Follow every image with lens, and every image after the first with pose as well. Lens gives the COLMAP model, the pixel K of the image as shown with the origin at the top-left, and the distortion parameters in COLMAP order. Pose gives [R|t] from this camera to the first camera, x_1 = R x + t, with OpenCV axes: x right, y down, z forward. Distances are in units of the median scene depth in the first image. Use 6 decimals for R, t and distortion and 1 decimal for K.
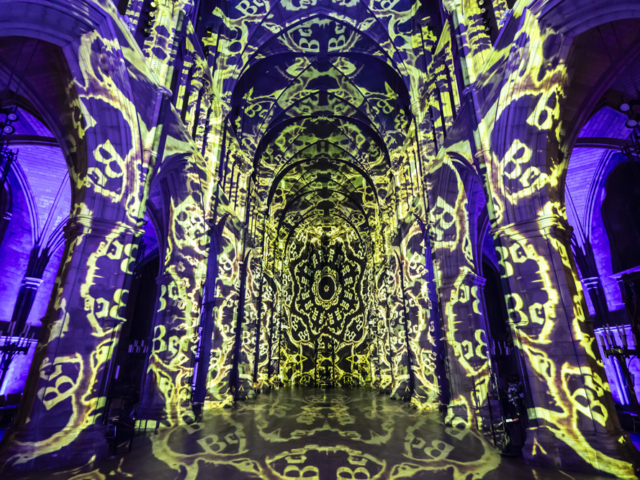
lens RADIAL K [[319.6, 0, 317.7], [0, 319.6, 244.2], [0, 0, 1]] dist [0.002103, 0.002443]
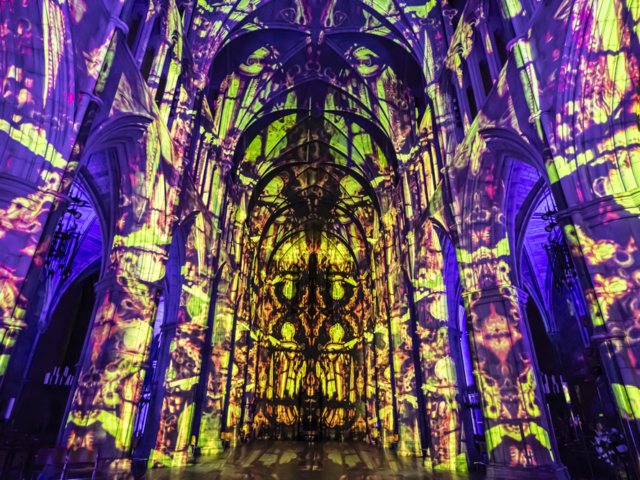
lens RADIAL K [[367.9, 0, 319.2], [0, 367.9, 240.5], [0, 0, 1]] dist [0.002994, 0.000806]
pose [[0.998811, 0.029533, 0.038791, -0.020774], [-0.026359, 0.996453, -0.079919, 0.066892], [-0.041013, 0.078802, 0.996046, 0.128231]]
